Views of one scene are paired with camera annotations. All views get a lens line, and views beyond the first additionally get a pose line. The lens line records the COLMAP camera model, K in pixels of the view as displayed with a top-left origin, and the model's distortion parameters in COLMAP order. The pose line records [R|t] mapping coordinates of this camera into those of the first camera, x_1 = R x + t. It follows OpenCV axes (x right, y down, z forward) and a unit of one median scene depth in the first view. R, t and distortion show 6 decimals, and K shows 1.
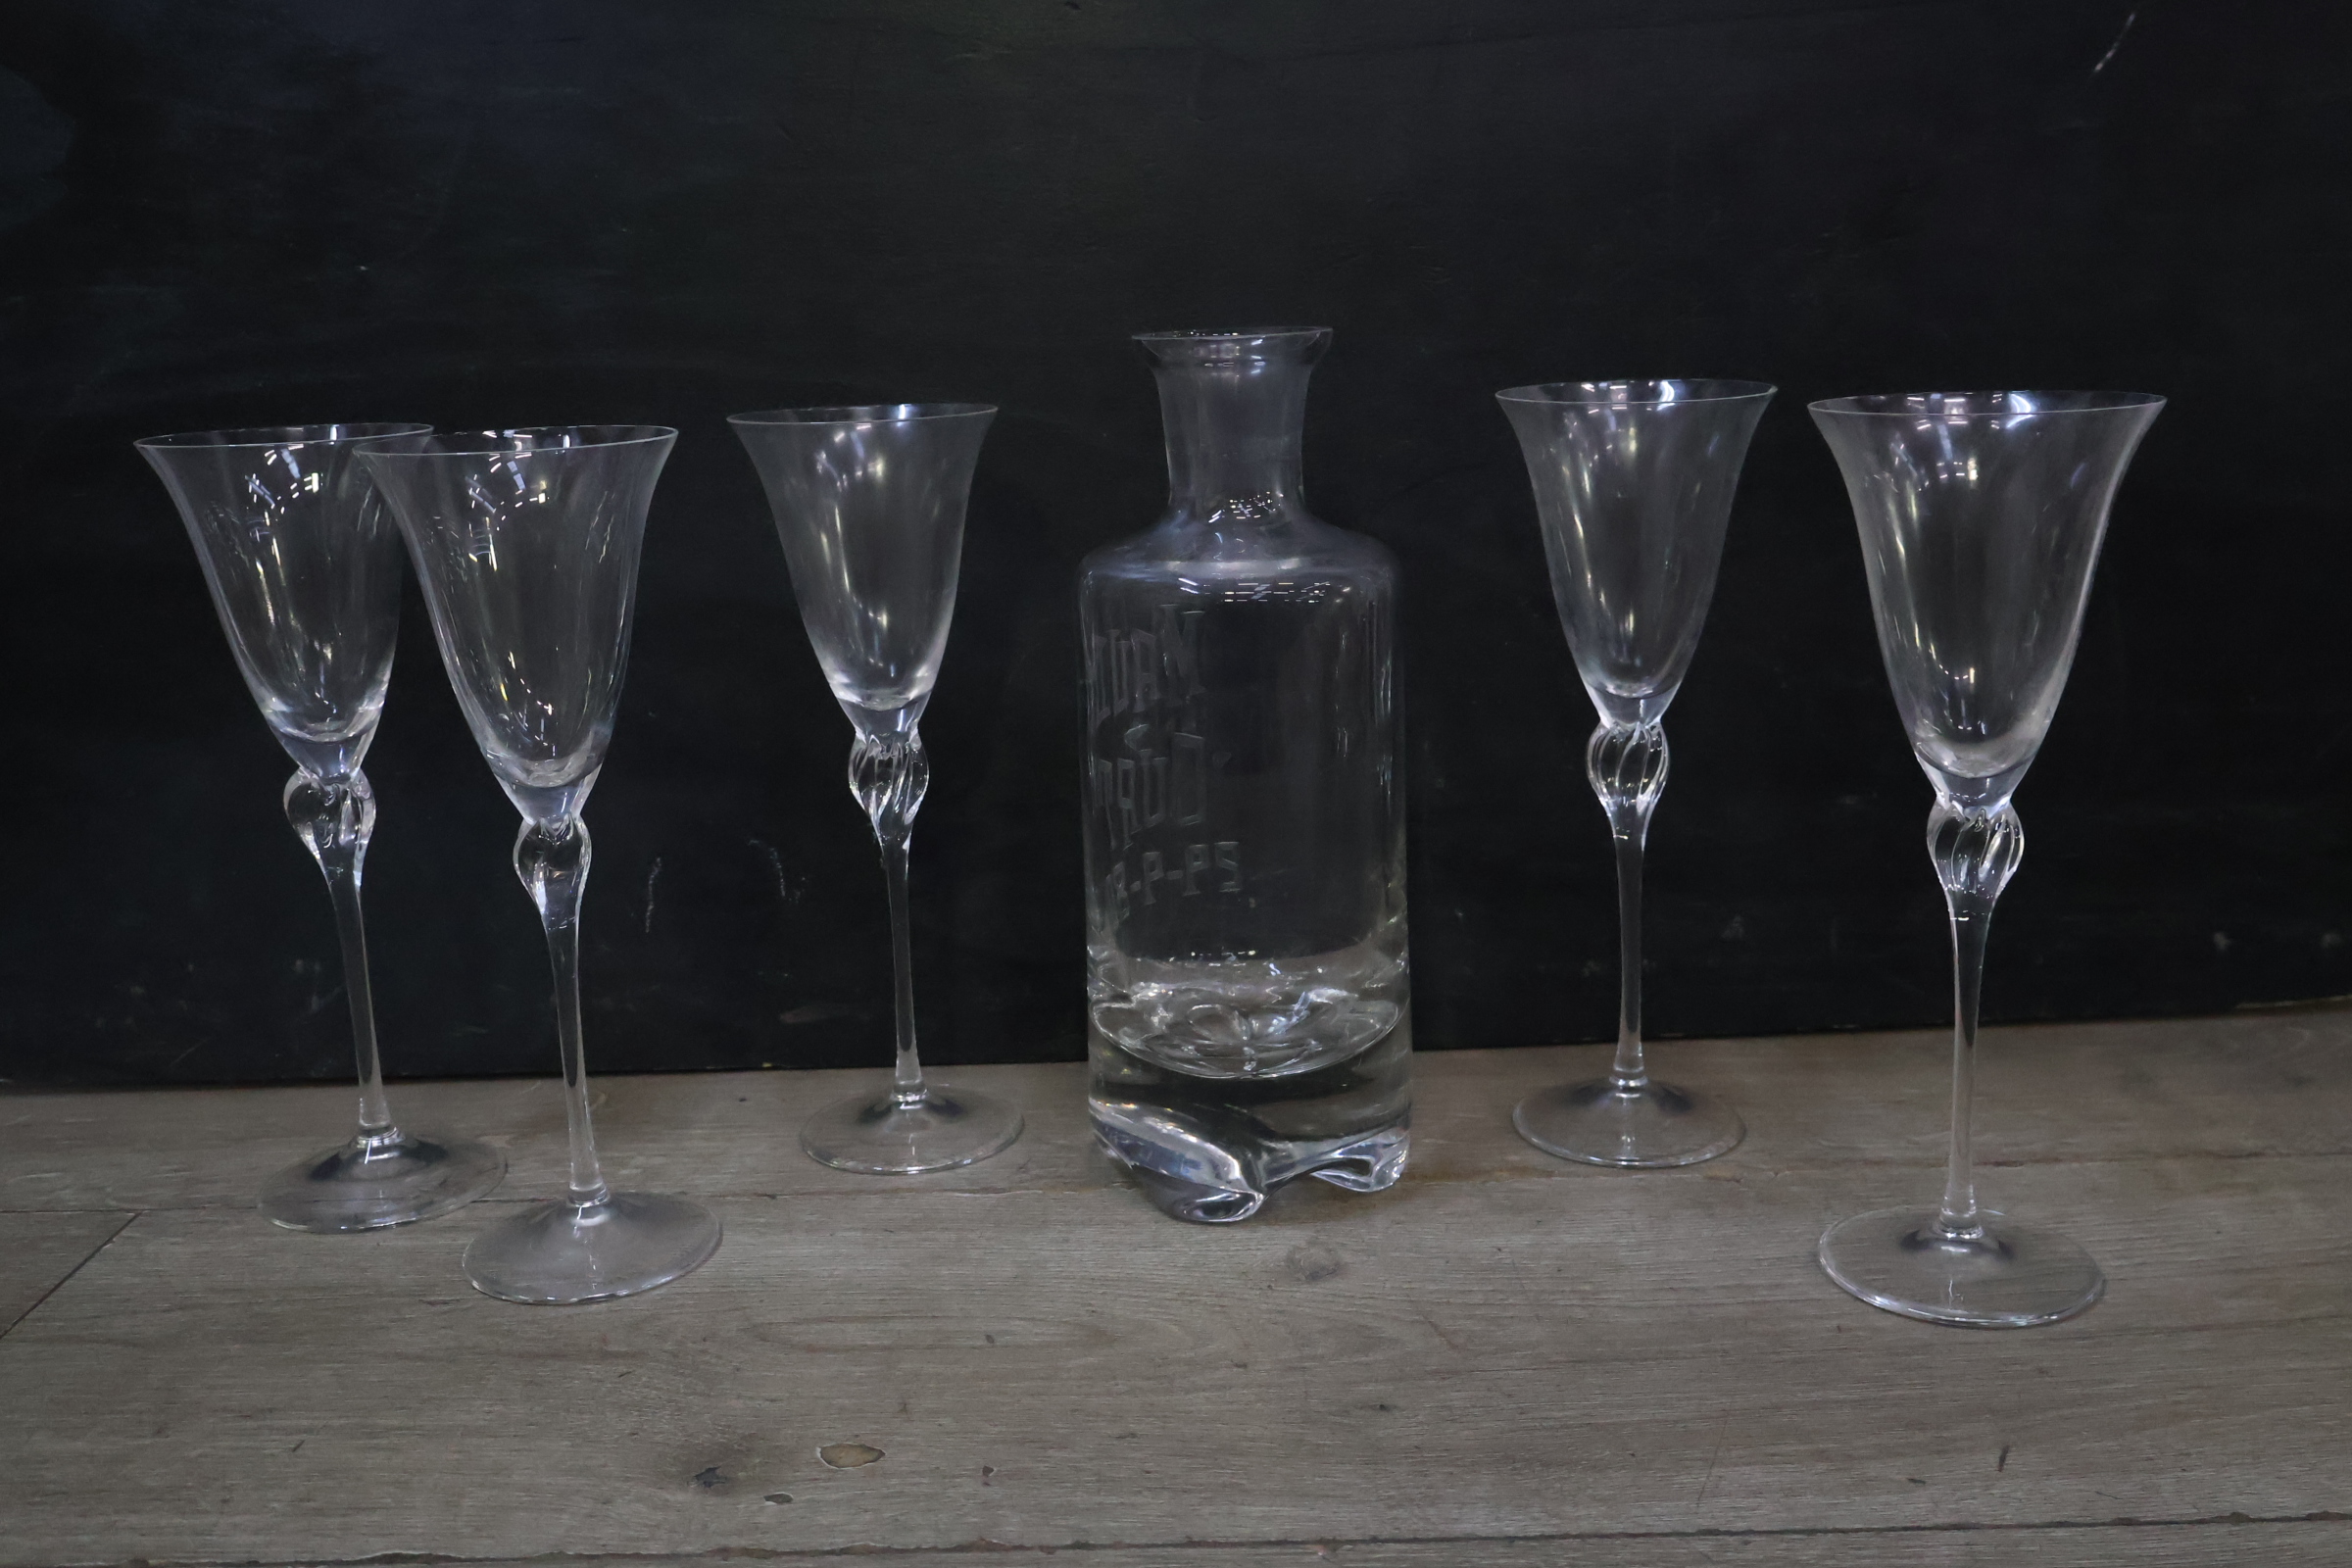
lens RADIAL K [[2223.7, 0, 1179.2], [0, 2223.7, 783.6], [0, 0, 1]] dist [0.006358, 0.000000]
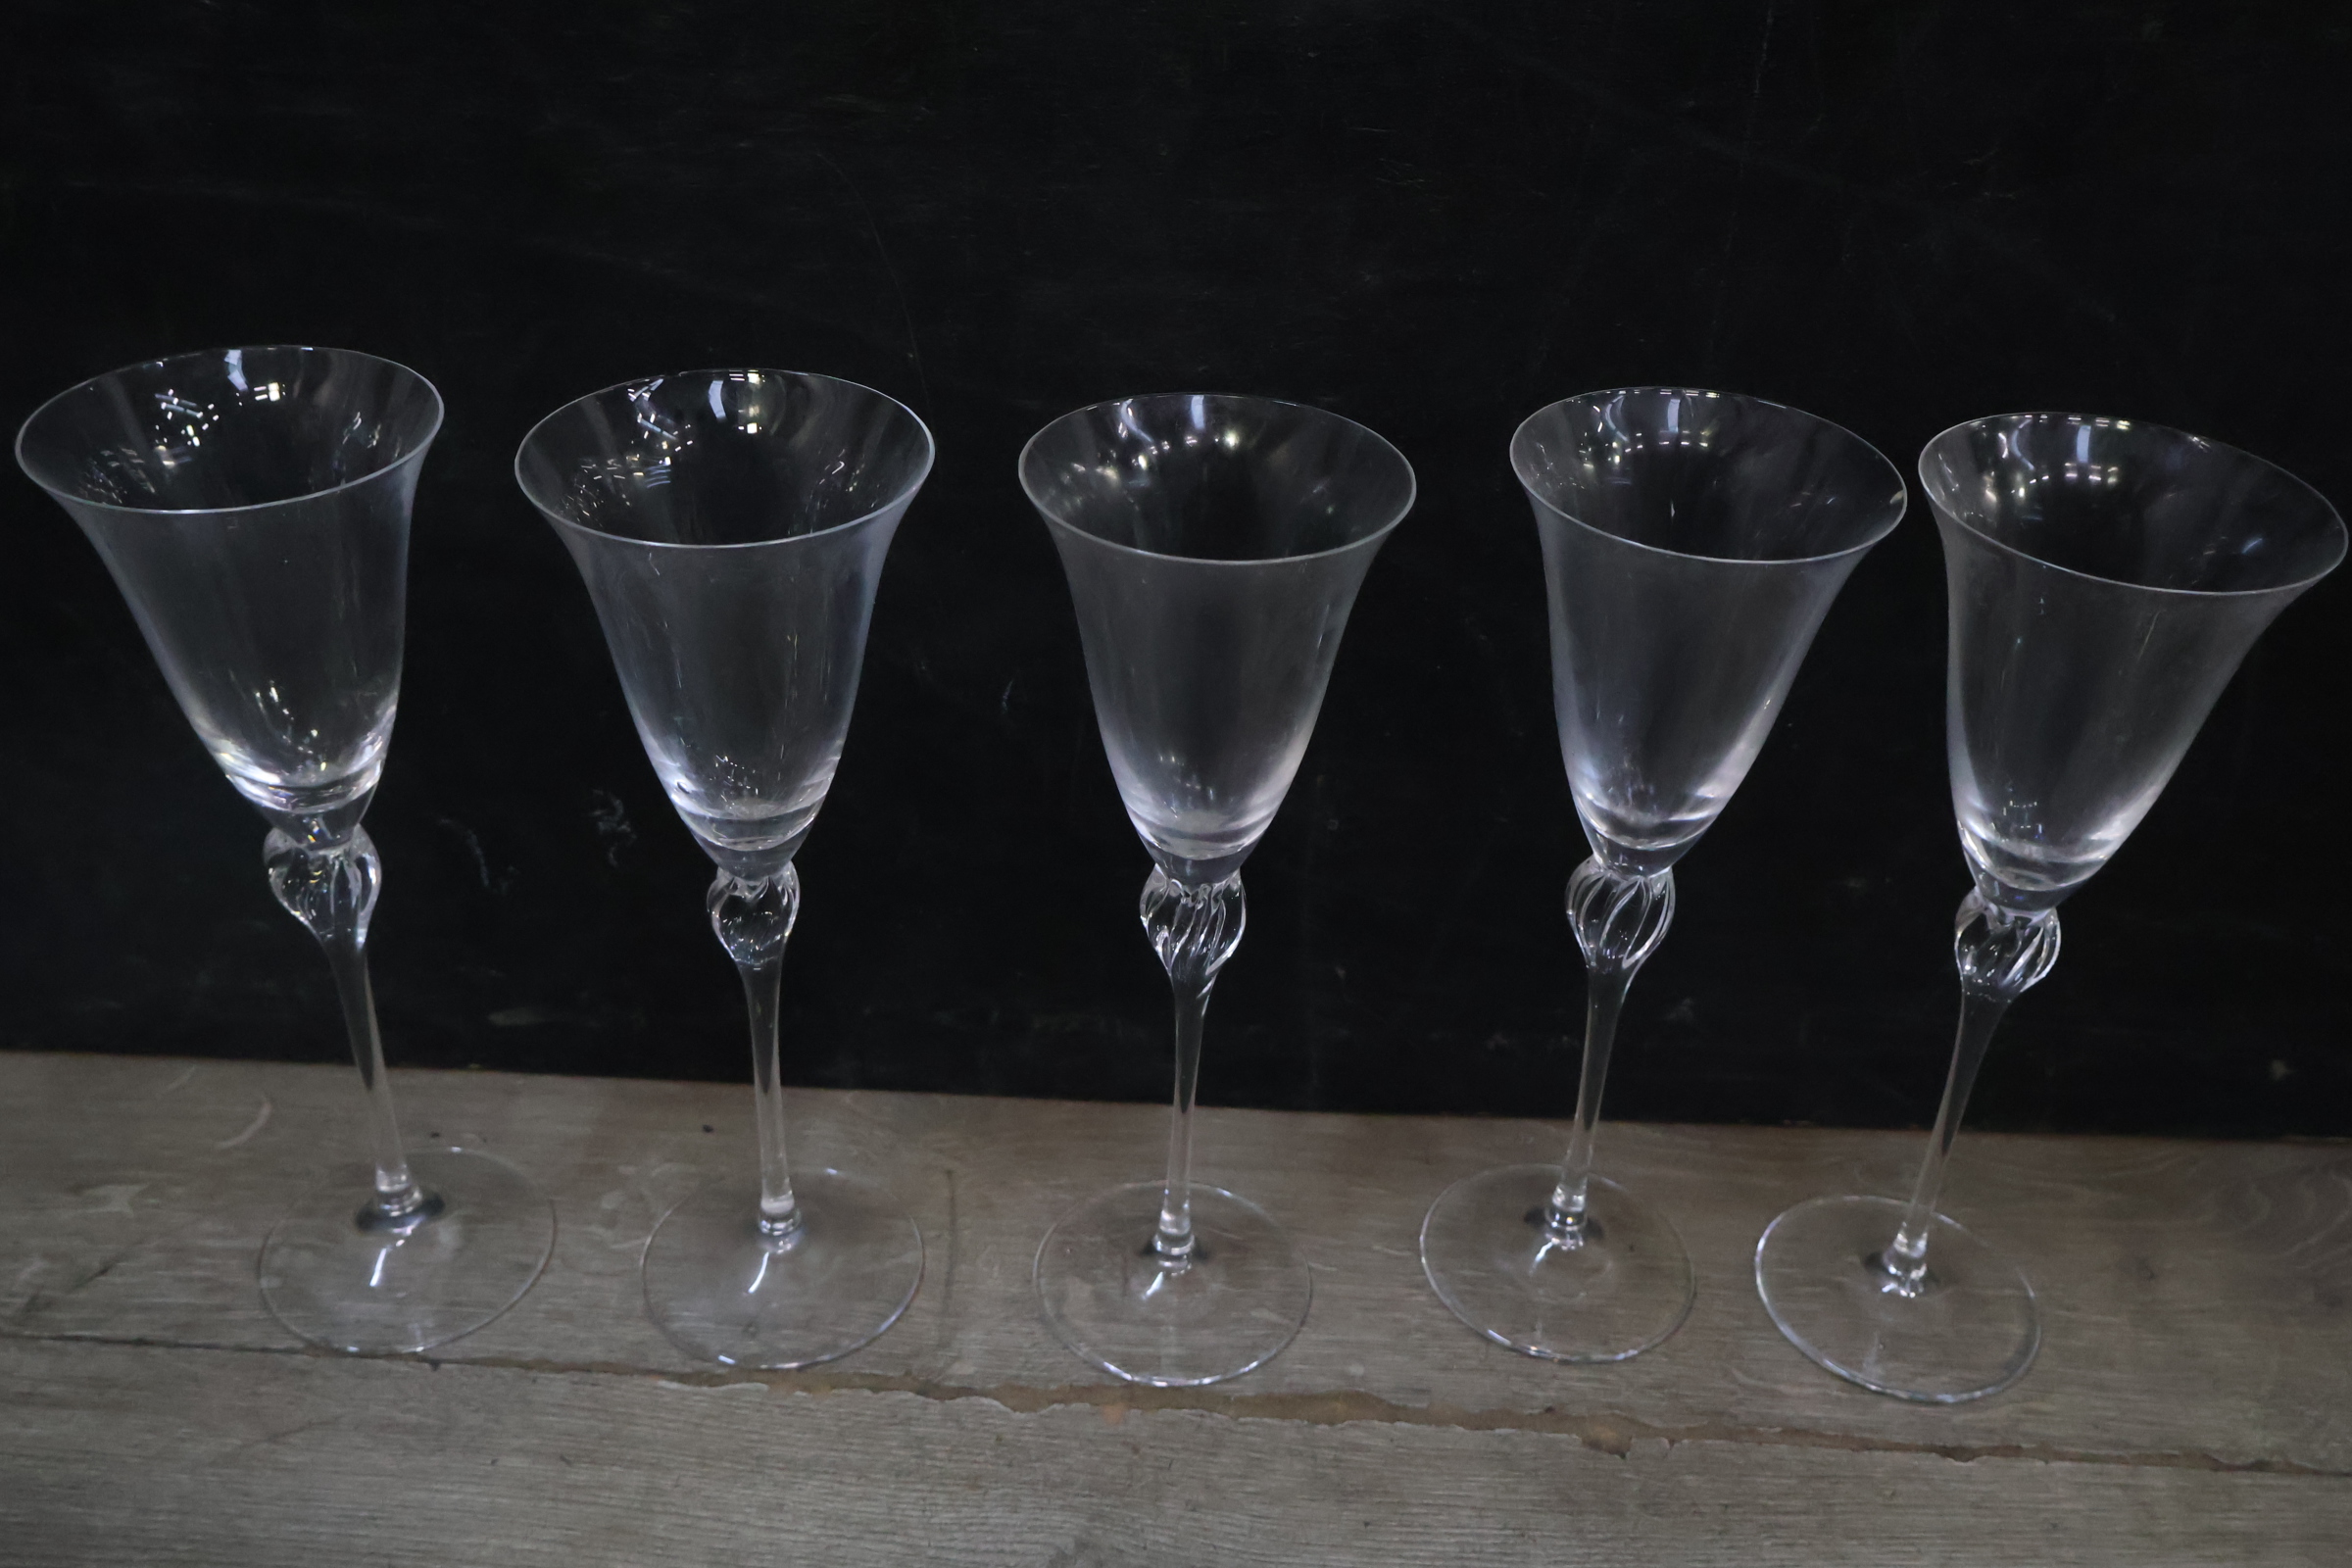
lens RADIAL K [[2223.7, 0, 1168.9], [0, 2223.7, 792.9], [0, 0, 1]] dist [0.006358, 0.000000]
pose [[0.996679, 0.079292, 0.018520, 0.055401], [-0.080818, 0.935555, 0.343811, -0.332458], [0.009935, -0.344166, 0.938856, 0.340487]]
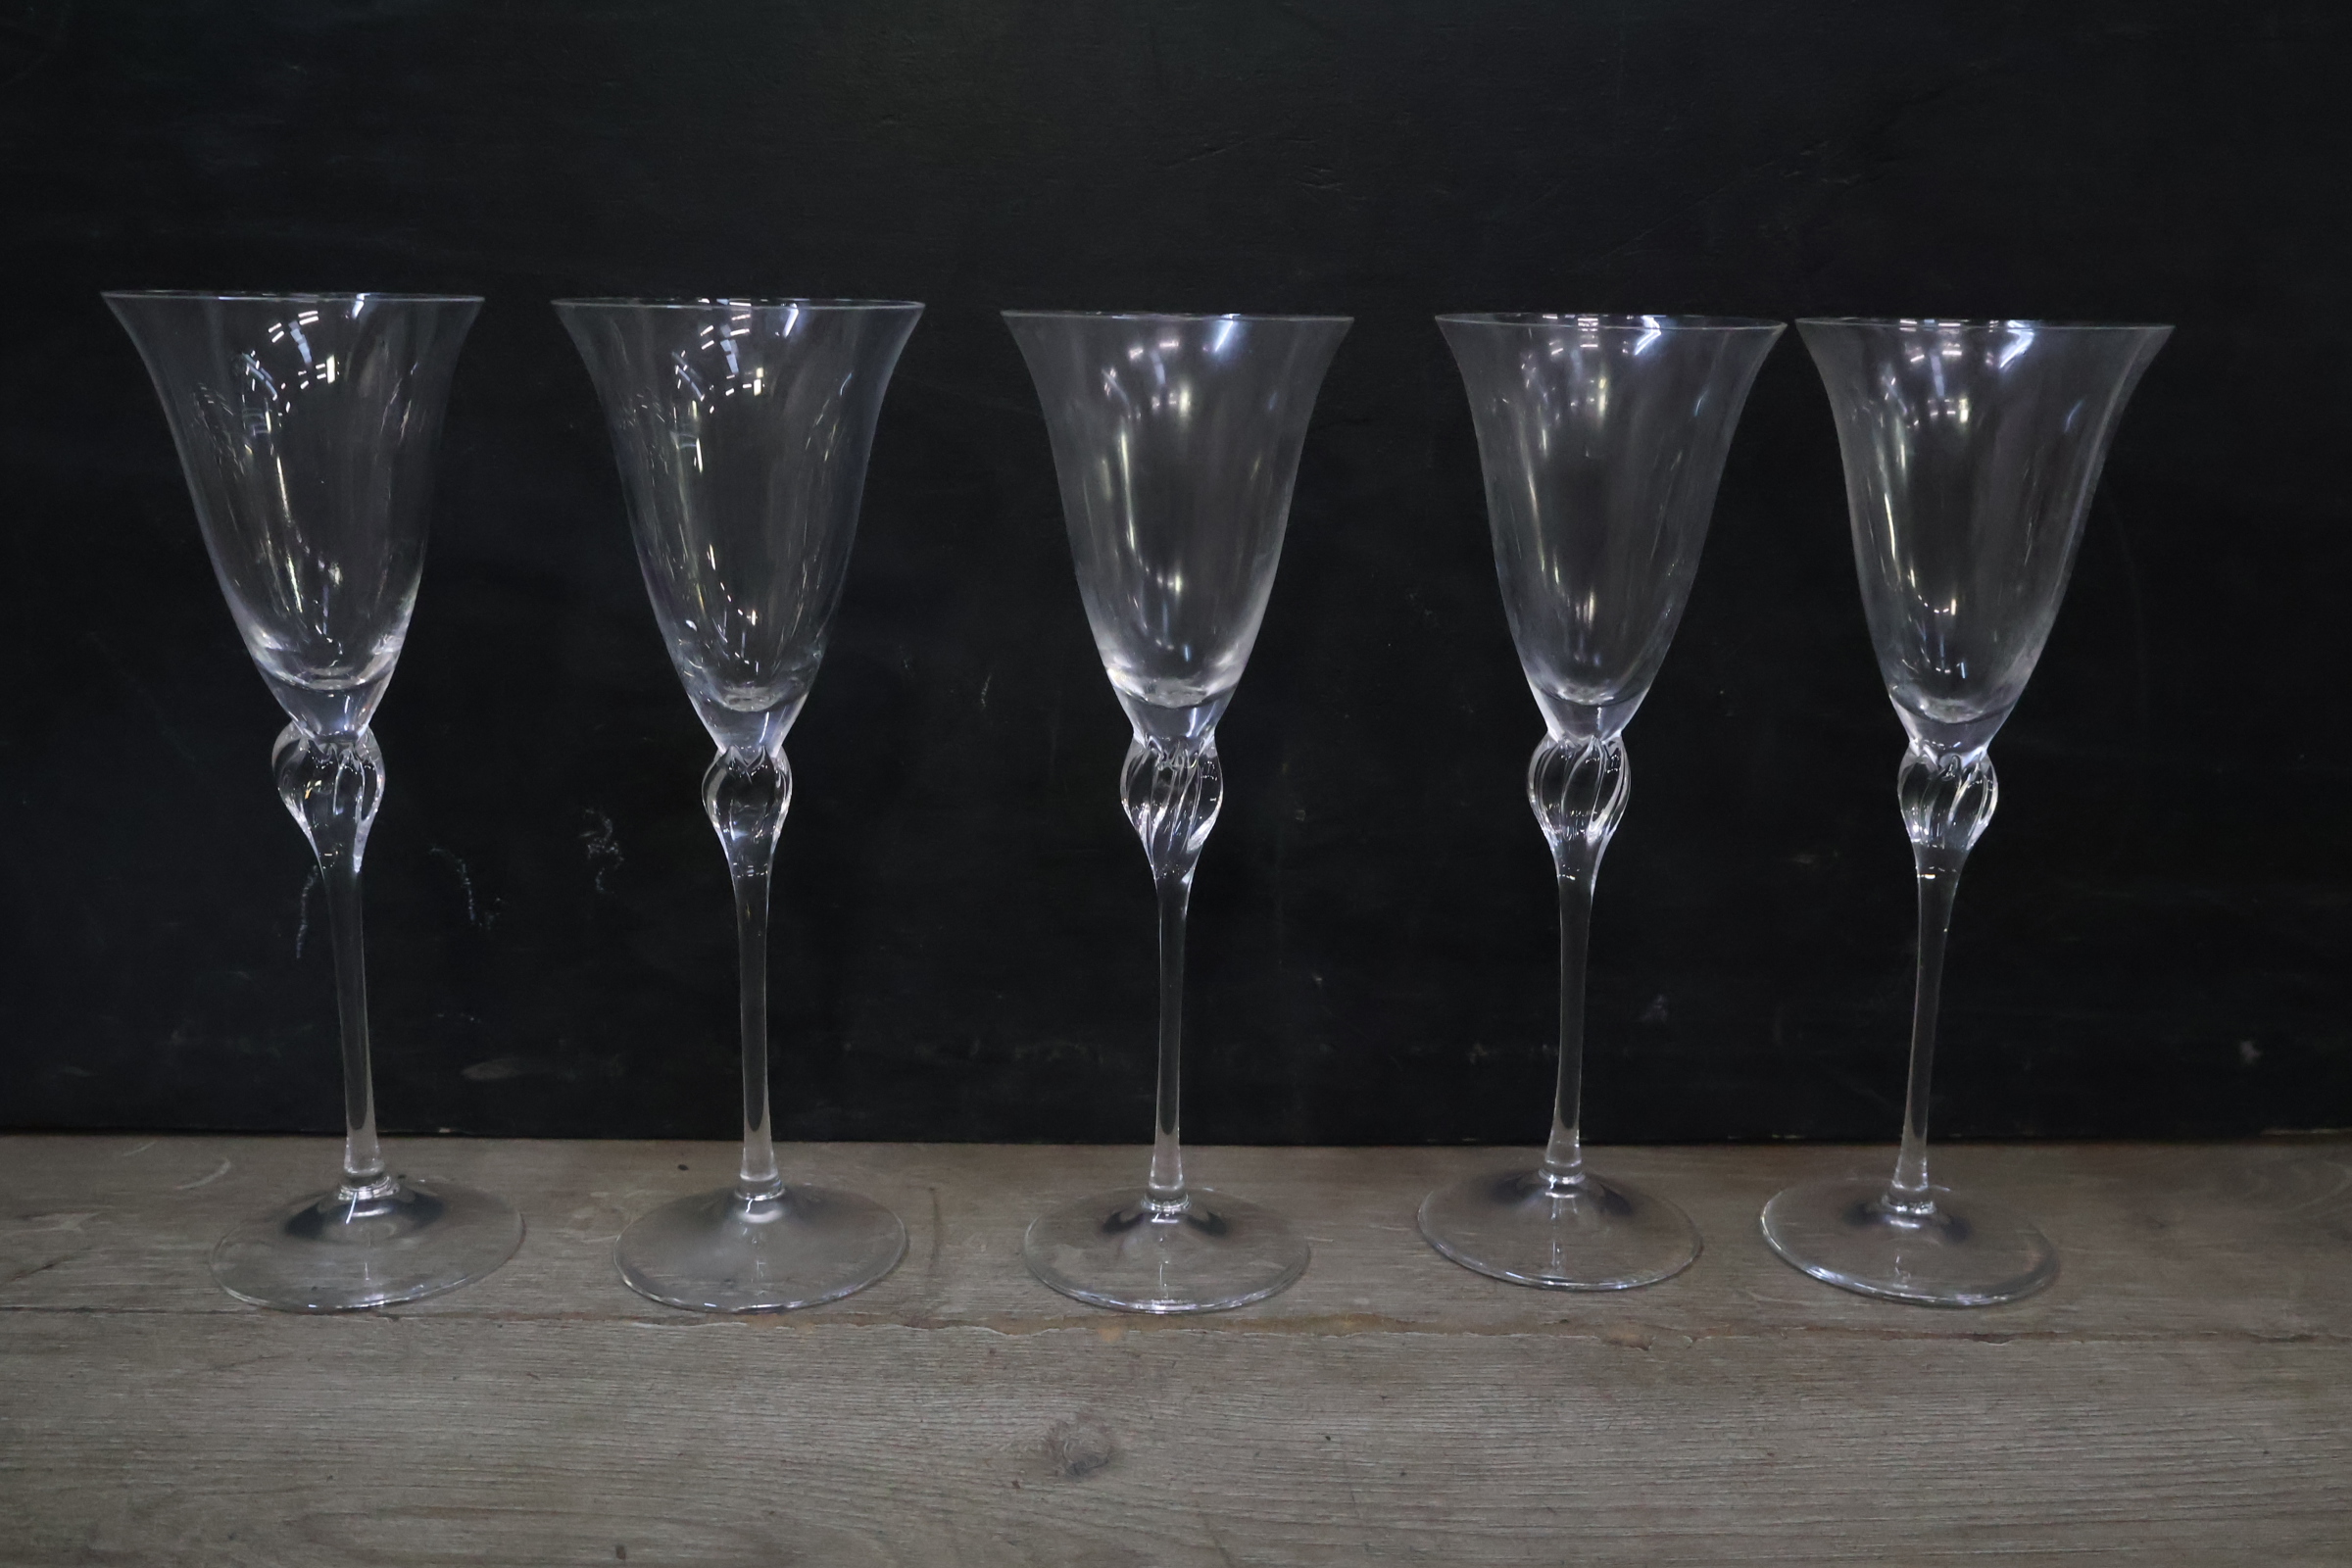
lens RADIAL K [[2223.7, 0, 1175.5], [0, 2223.7, 780.2], [0, 0, 1]] dist [0.006358, 0.000000]
pose [[0.998667, 0.044883, 0.025500, 0.062666], [-0.044774, 0.998986, -0.004804, -0.008499], [-0.025690, 0.003656, 0.999663, 0.242566]]
